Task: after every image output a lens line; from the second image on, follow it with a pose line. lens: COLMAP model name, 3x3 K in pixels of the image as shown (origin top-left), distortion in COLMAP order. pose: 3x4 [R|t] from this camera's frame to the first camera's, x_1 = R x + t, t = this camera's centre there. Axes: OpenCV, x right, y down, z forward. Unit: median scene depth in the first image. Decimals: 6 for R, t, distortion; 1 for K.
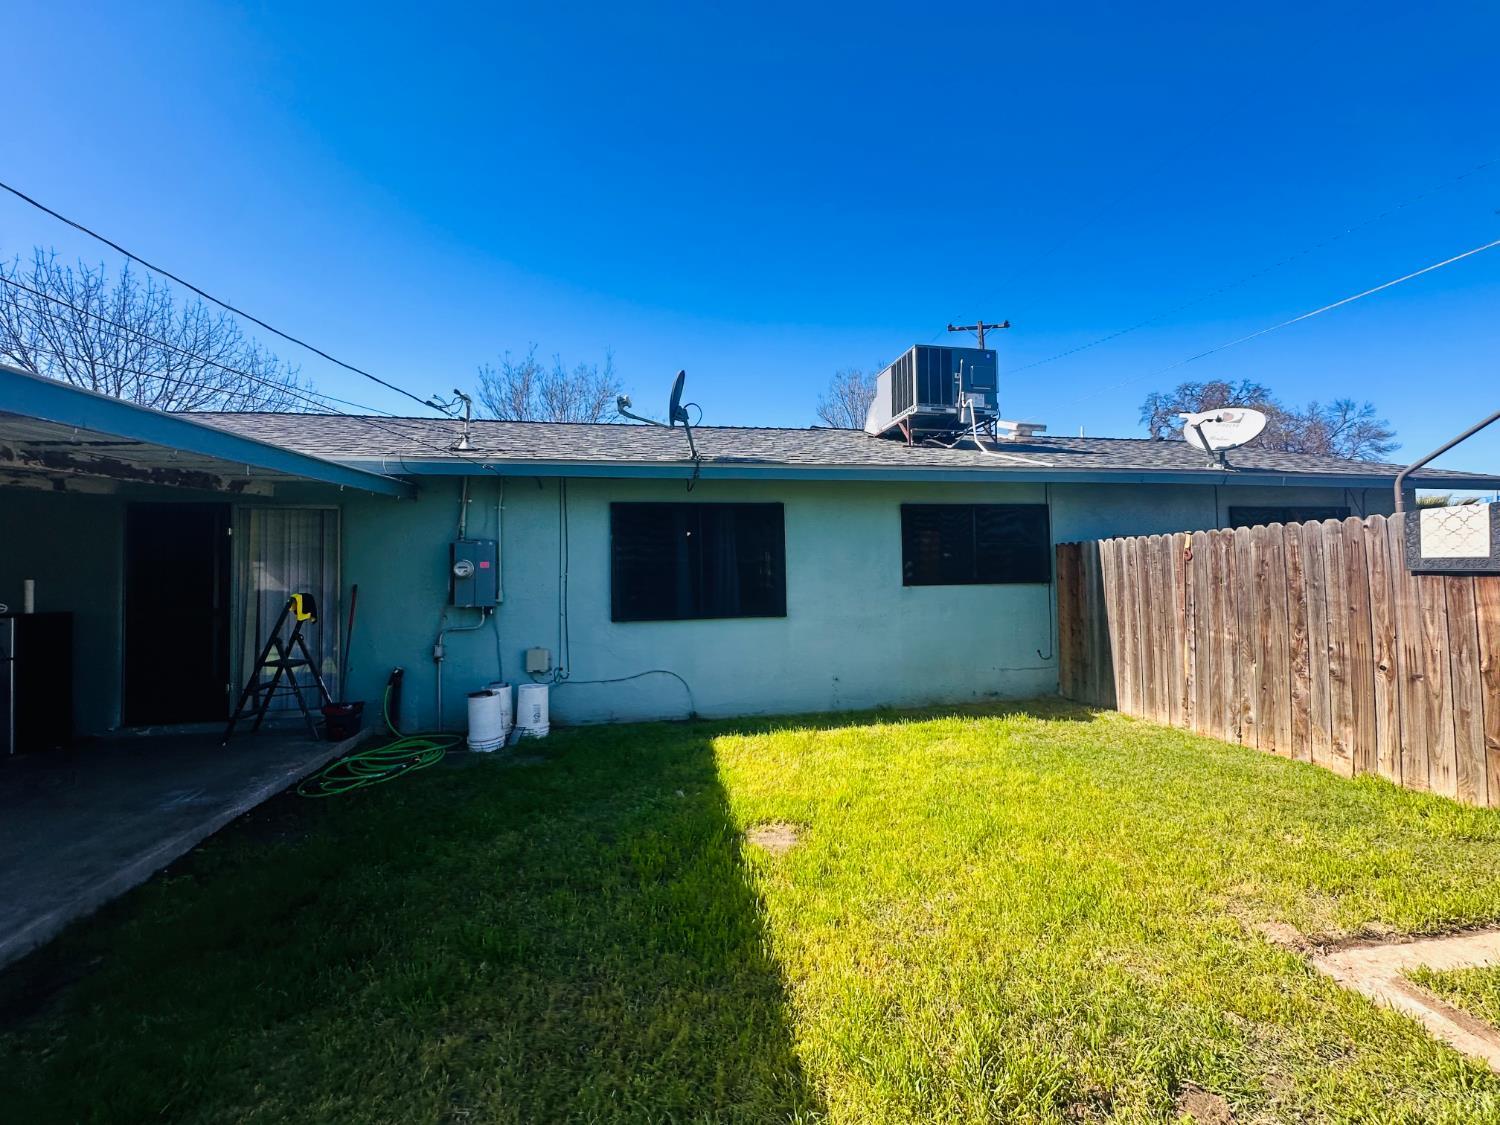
lens RADIAL K [[596.6, 0, 754.9], [0, 596.6, 562.0], [0, 0, 1]] dist [-0.005754, 0.000544]
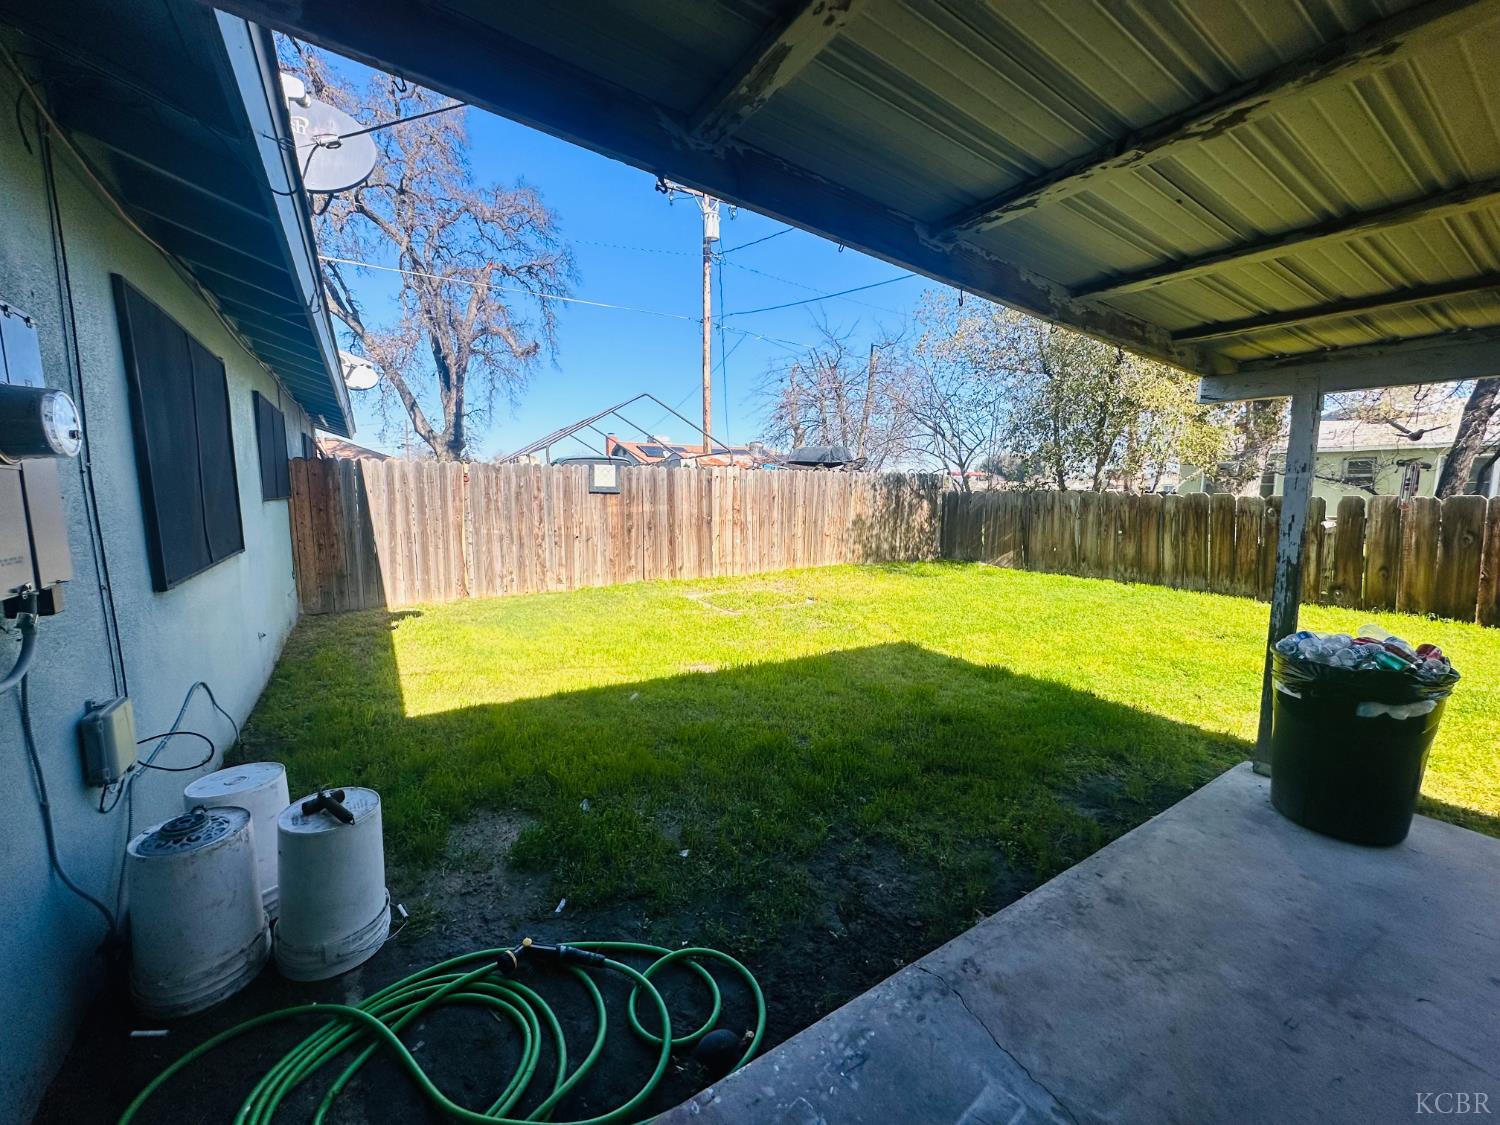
lens RADIAL K [[596.6, 0, 754.7], [0, 596.6, 560.9], [0, 0, 1]] dist [-0.005754, 0.000544]
pose [[-0.365783, -0.095675, 0.925769, -0.994975], [-0.026798, 0.995372, 0.092281, 0.040913], [-0.930314, 0.008946, -0.366654, 1.002595]]
